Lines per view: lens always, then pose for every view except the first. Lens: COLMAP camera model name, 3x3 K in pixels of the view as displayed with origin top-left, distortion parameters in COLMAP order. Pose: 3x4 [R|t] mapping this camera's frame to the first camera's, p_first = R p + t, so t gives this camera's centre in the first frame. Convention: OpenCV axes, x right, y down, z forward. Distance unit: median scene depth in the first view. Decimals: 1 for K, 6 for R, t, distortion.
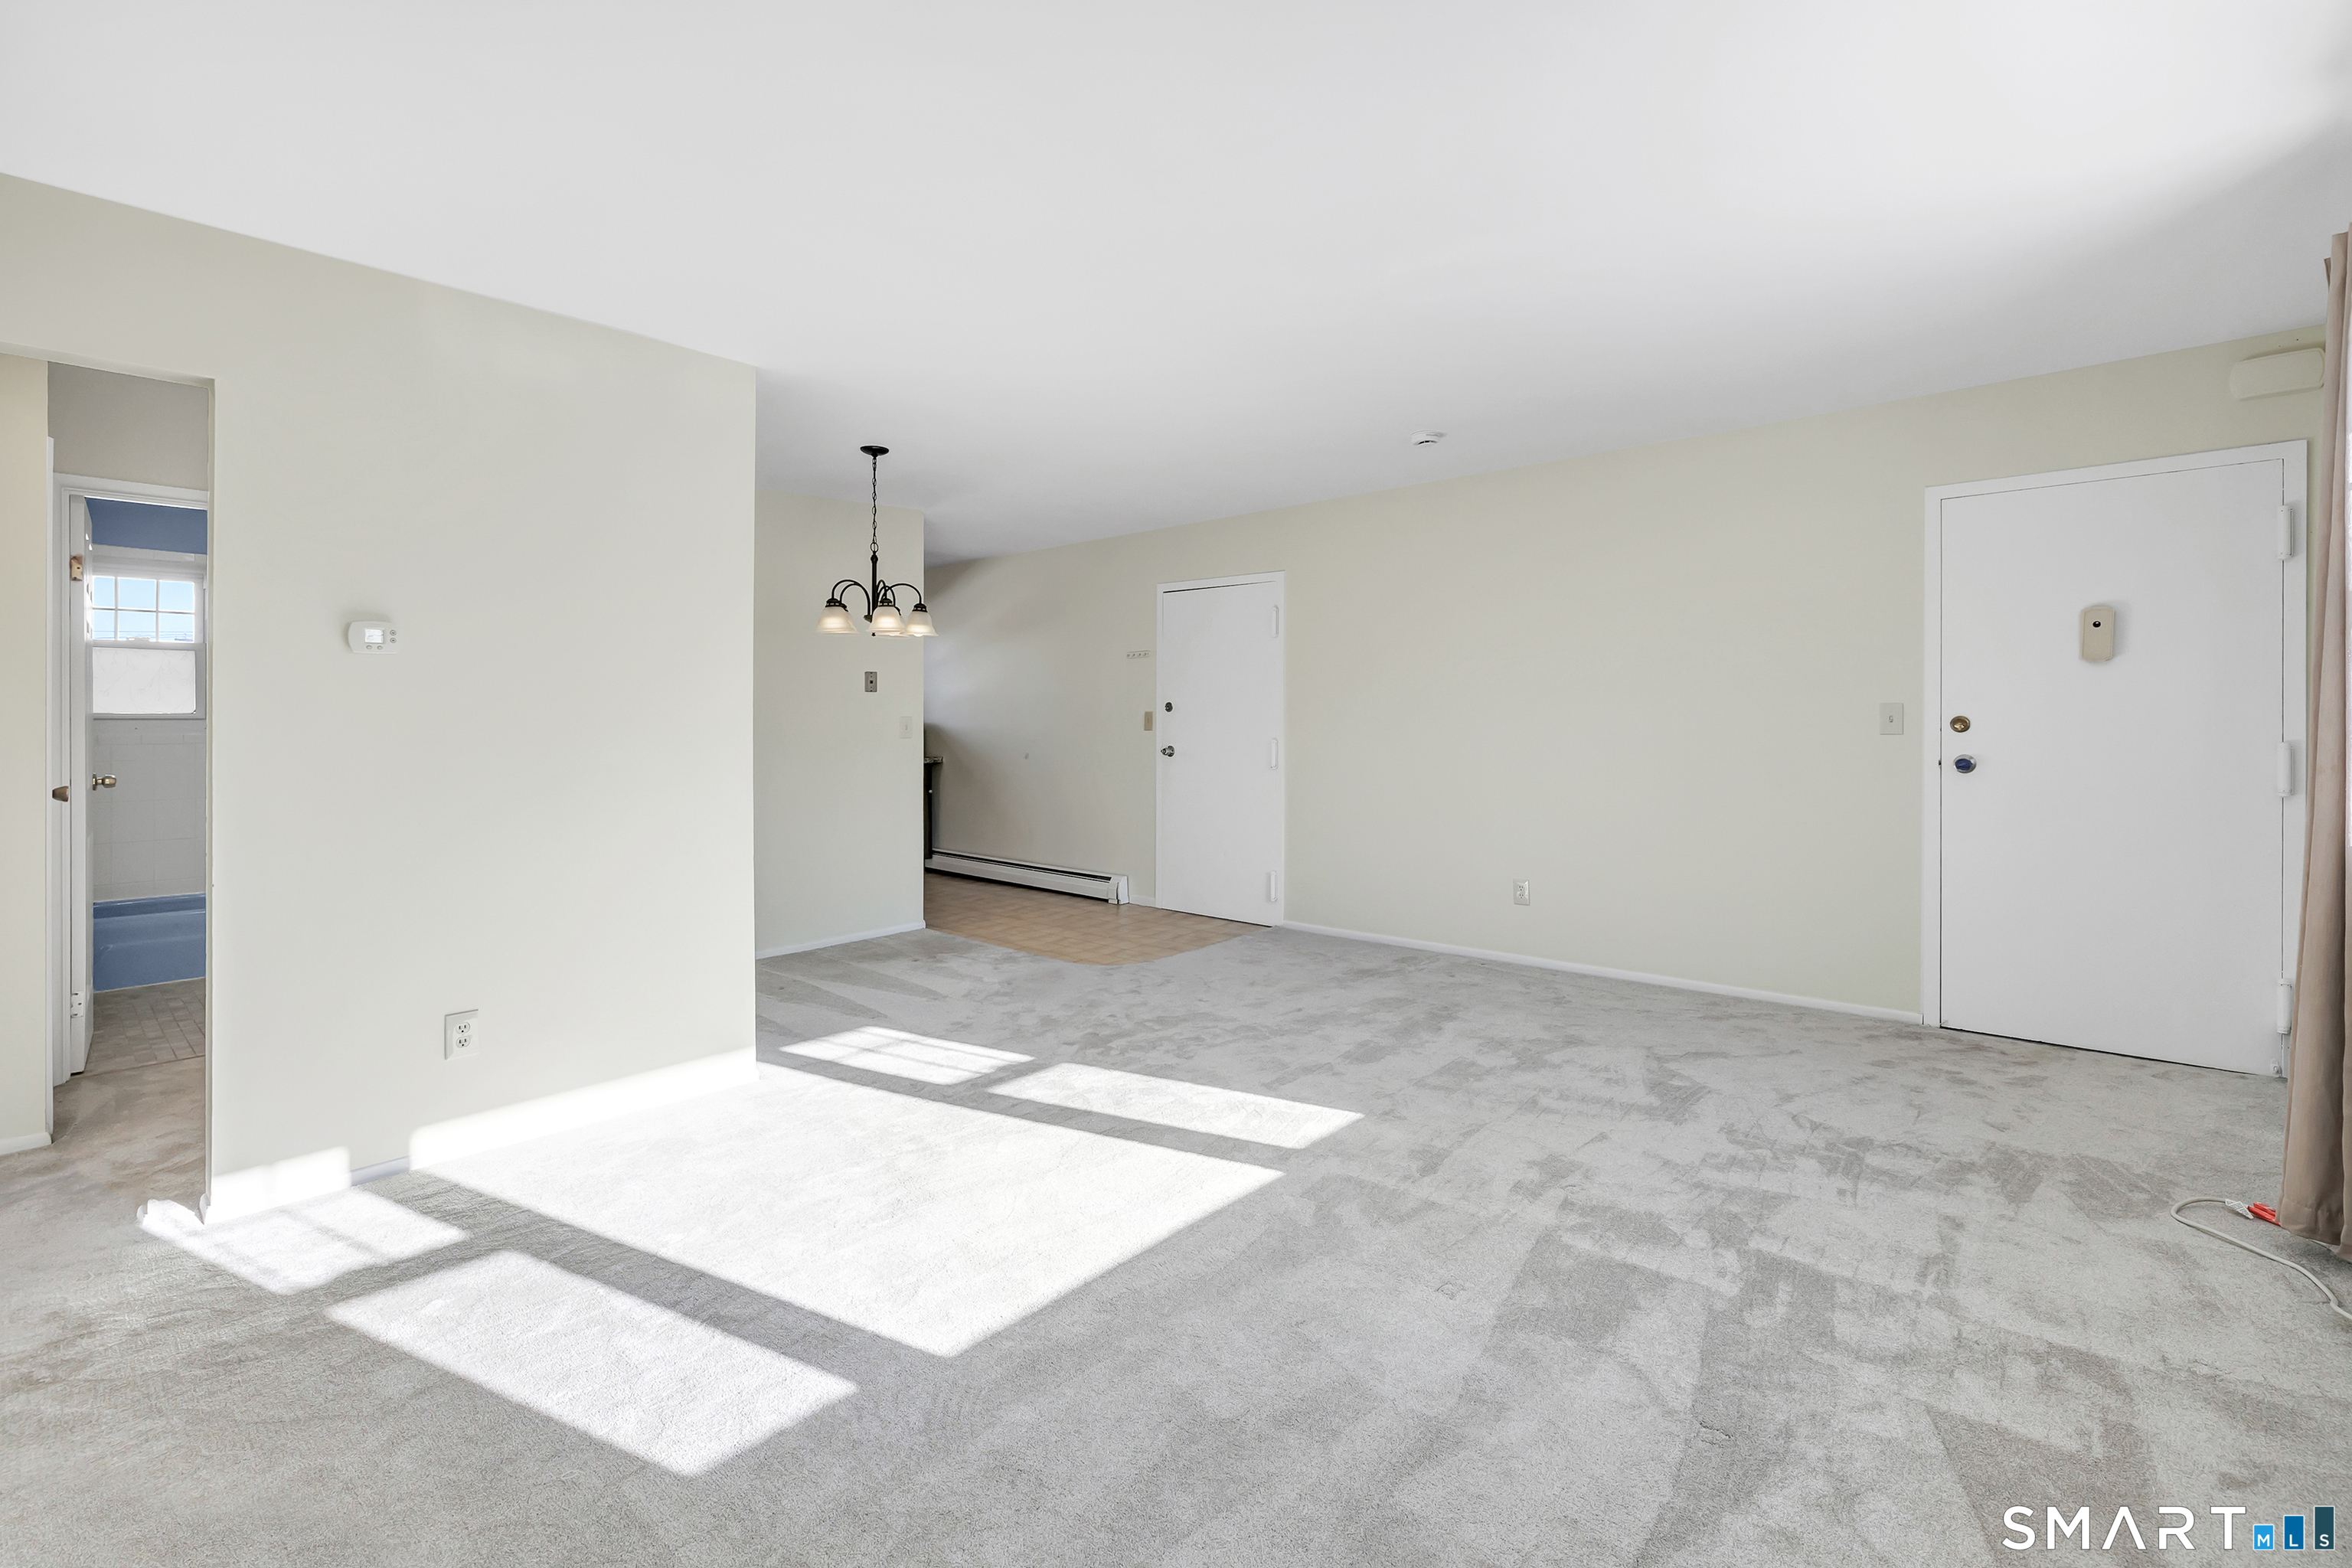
lens RADIAL K [[1041.0, 0, 1168.8], [0, 1041.0, 707.1], [0, 0, 1]] dist [-0.001302, -0.000244]
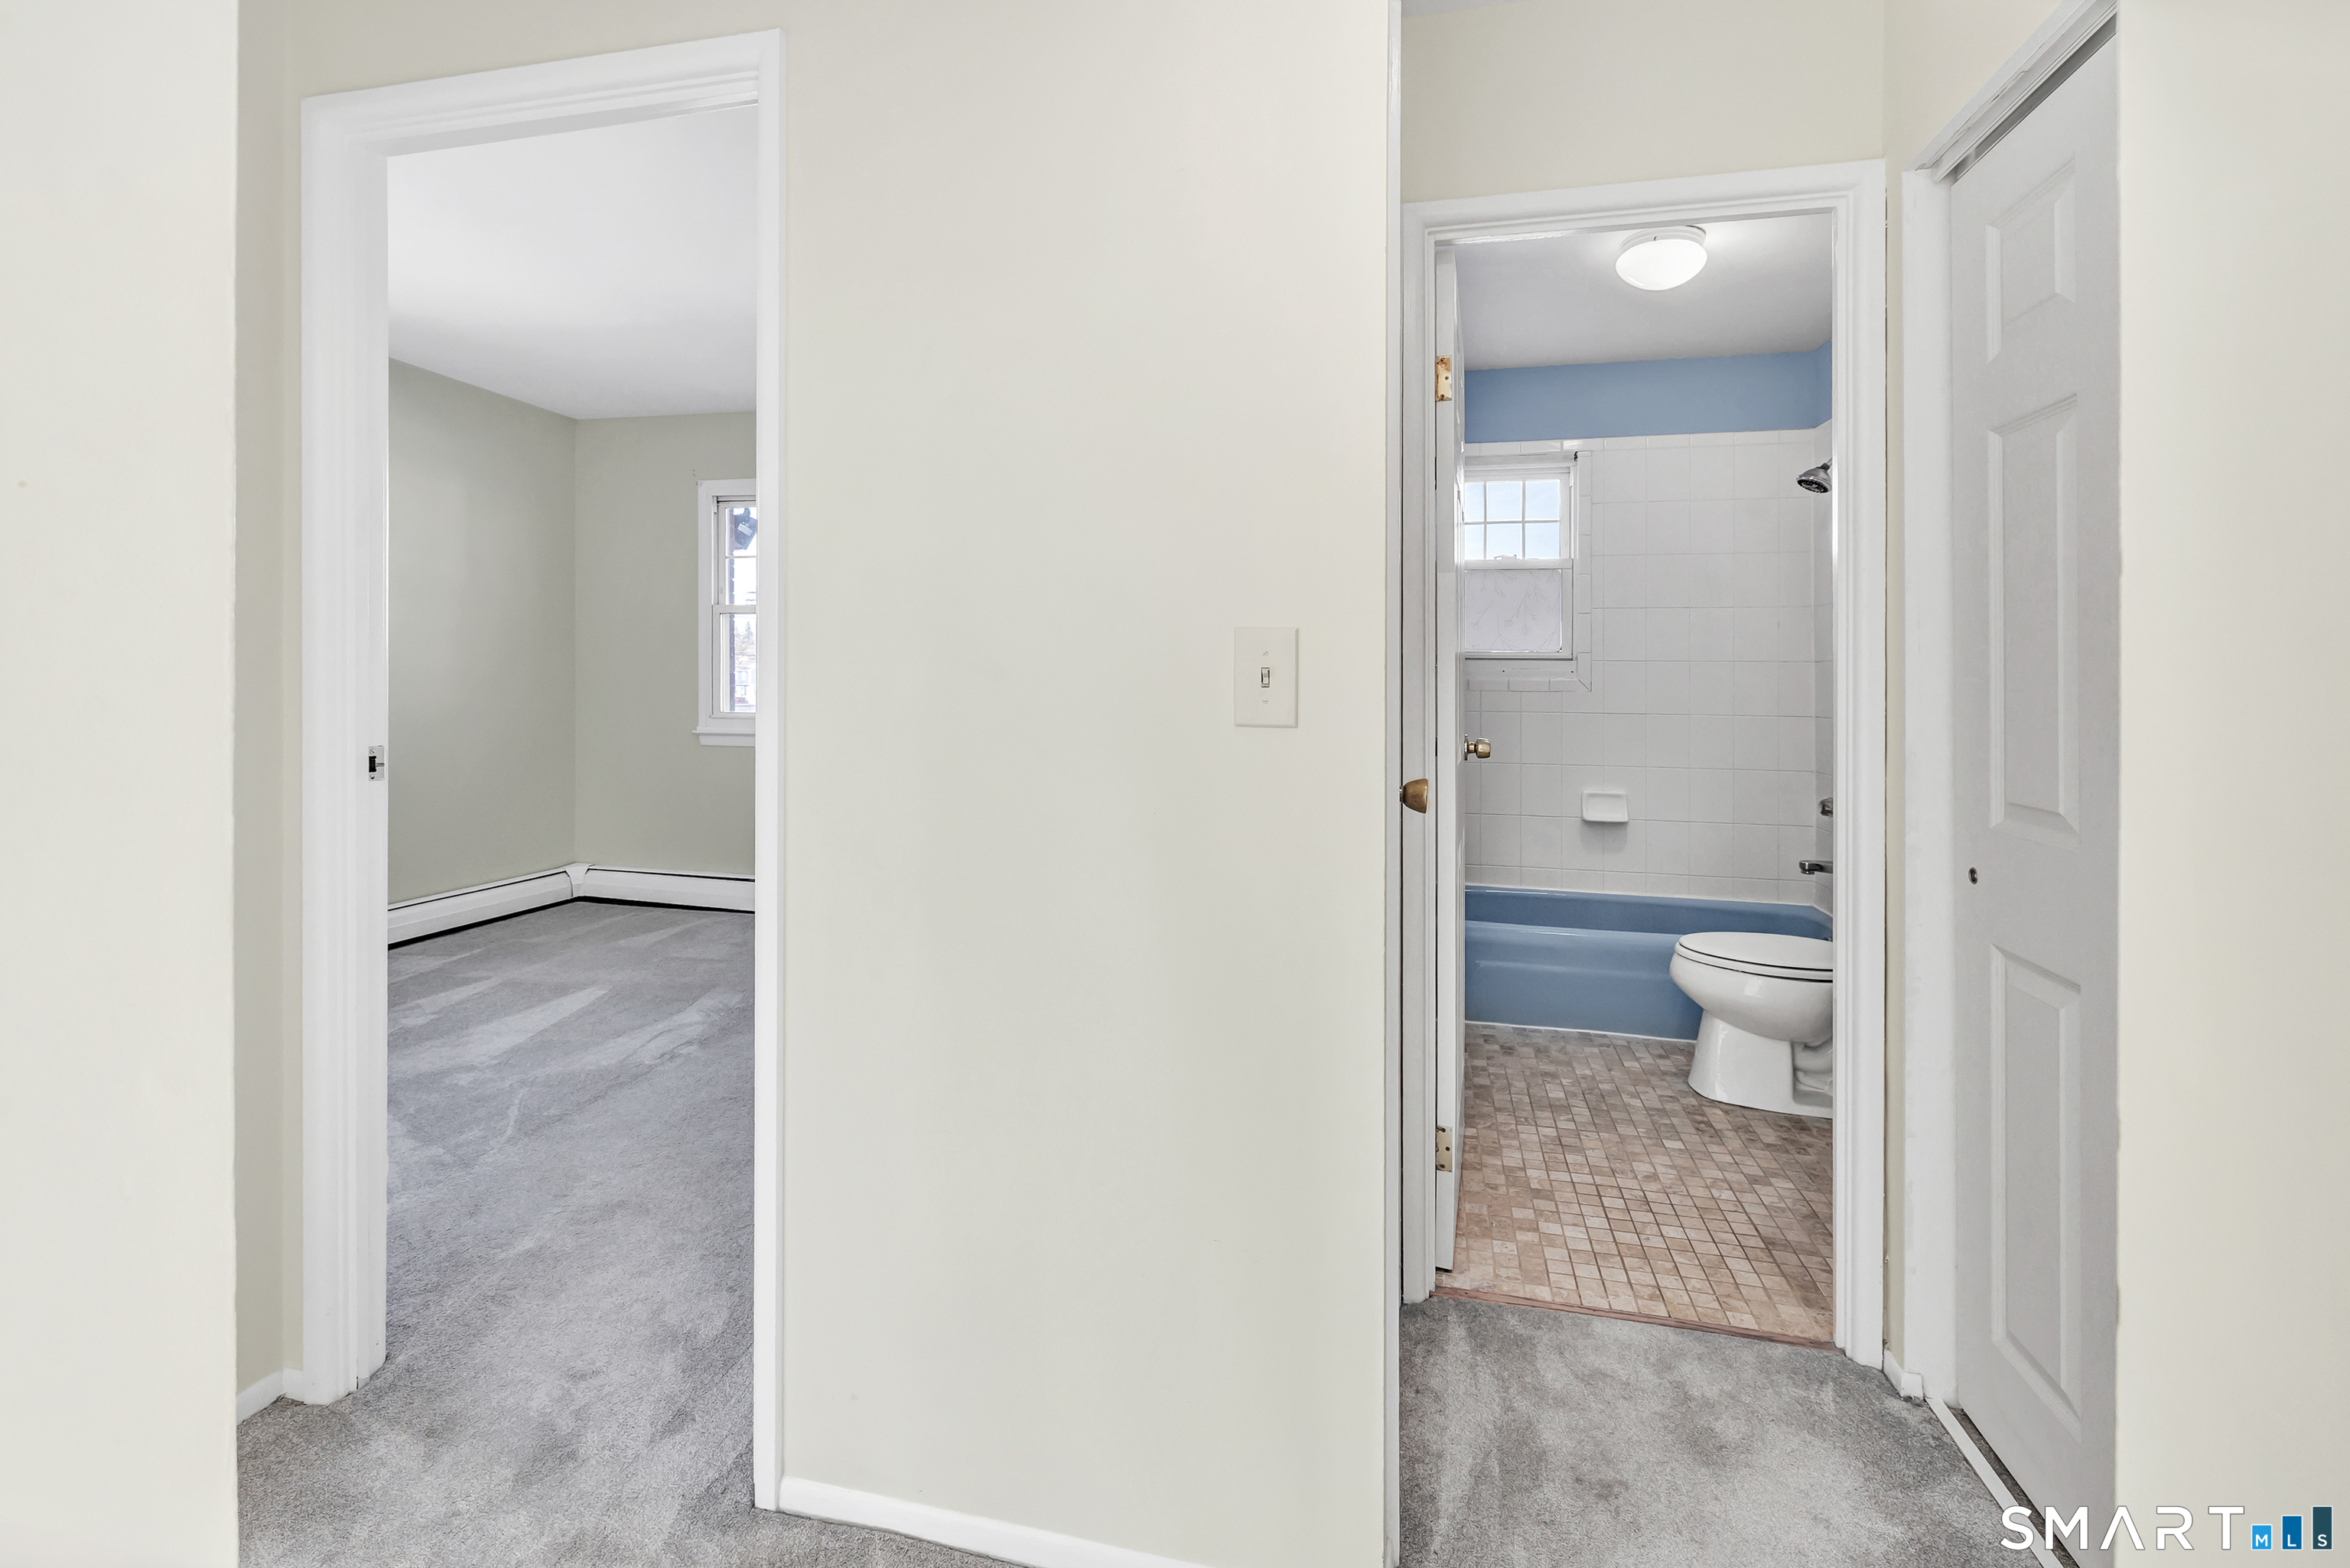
lens RADIAL K [[1051.8, 0, 1174.8], [0, 1051.8, 671.9], [0, 0, 1]] dist [-0.000237, 0.000307]
pose [[0.478759, 0.003248, -0.877941, -0.447239], [0.001908, 0.999987, 0.004739, 0.017013], [0.877944, -0.003944, 0.478746, 0.432087]]
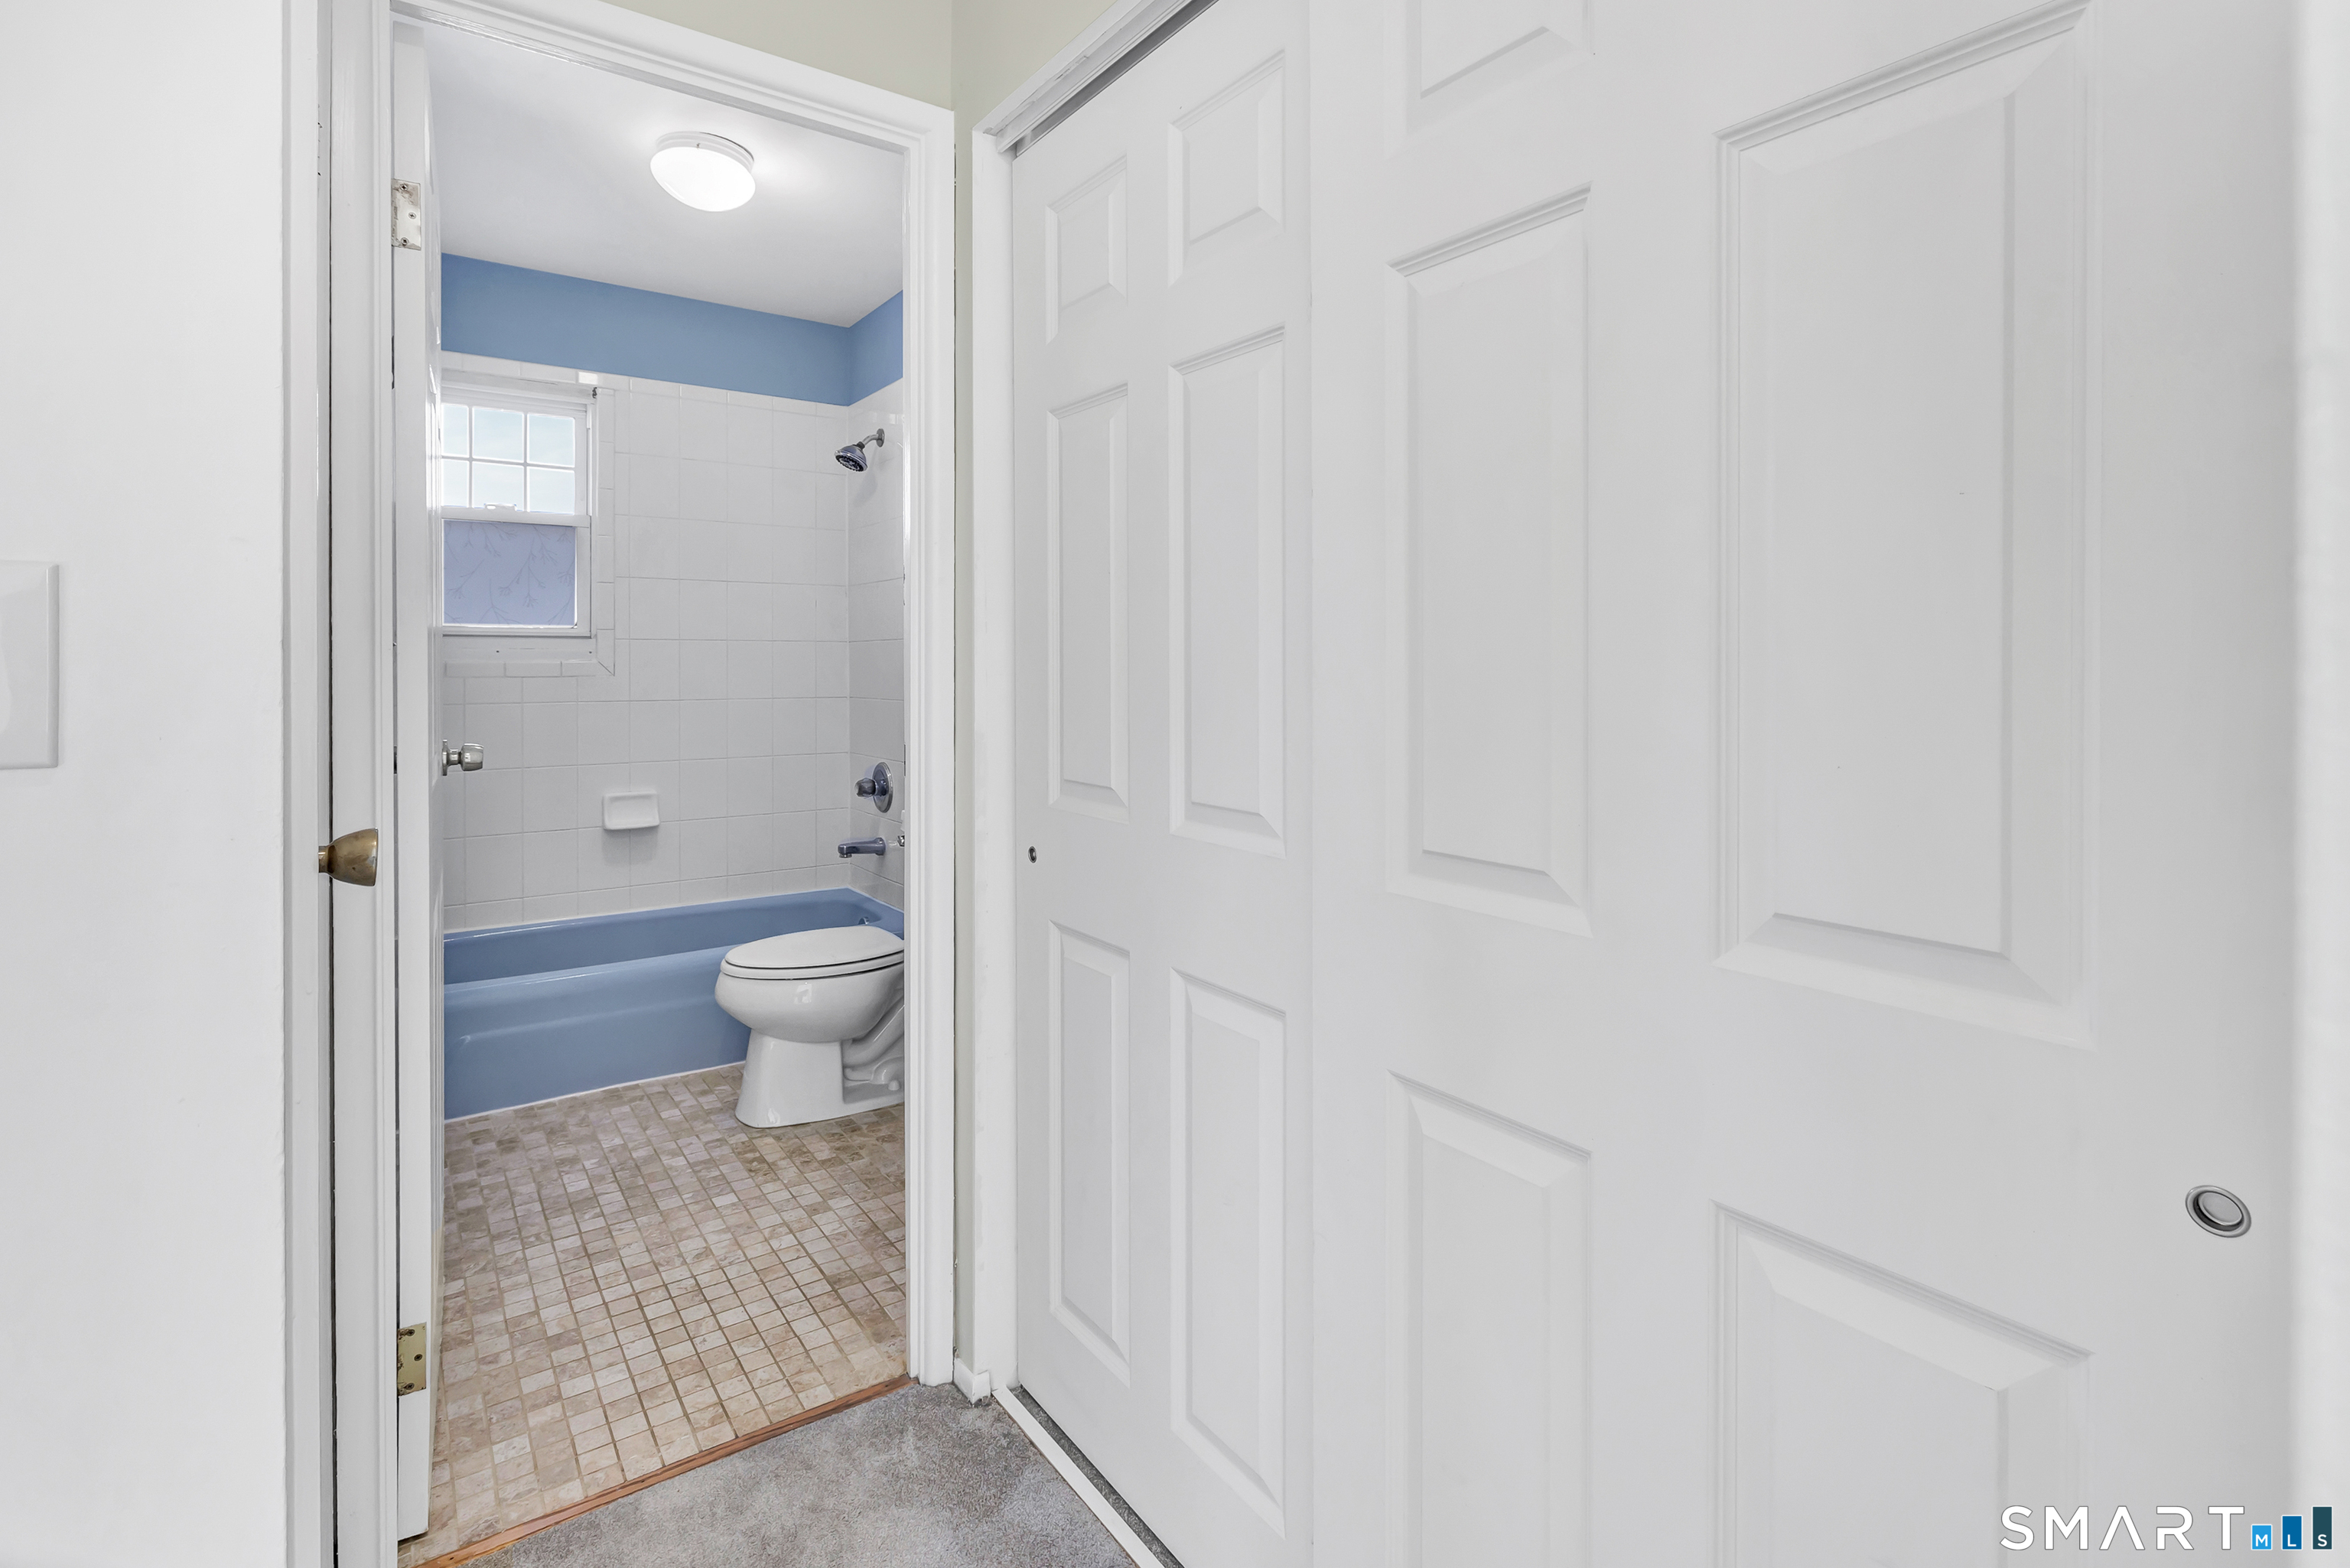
lens RADIAL K [[1094.9, 0, 1172.6], [0, 1094.9, 652.8], [0, 0, 1]] dist [-0.000602, -0.000360]
pose [[0.977841, 0.000845, -0.209348, -0.502485], [0.000417, 0.999982, 0.005985, 0.017471], [0.209349, -0.005940, 0.977823, 0.483052]]
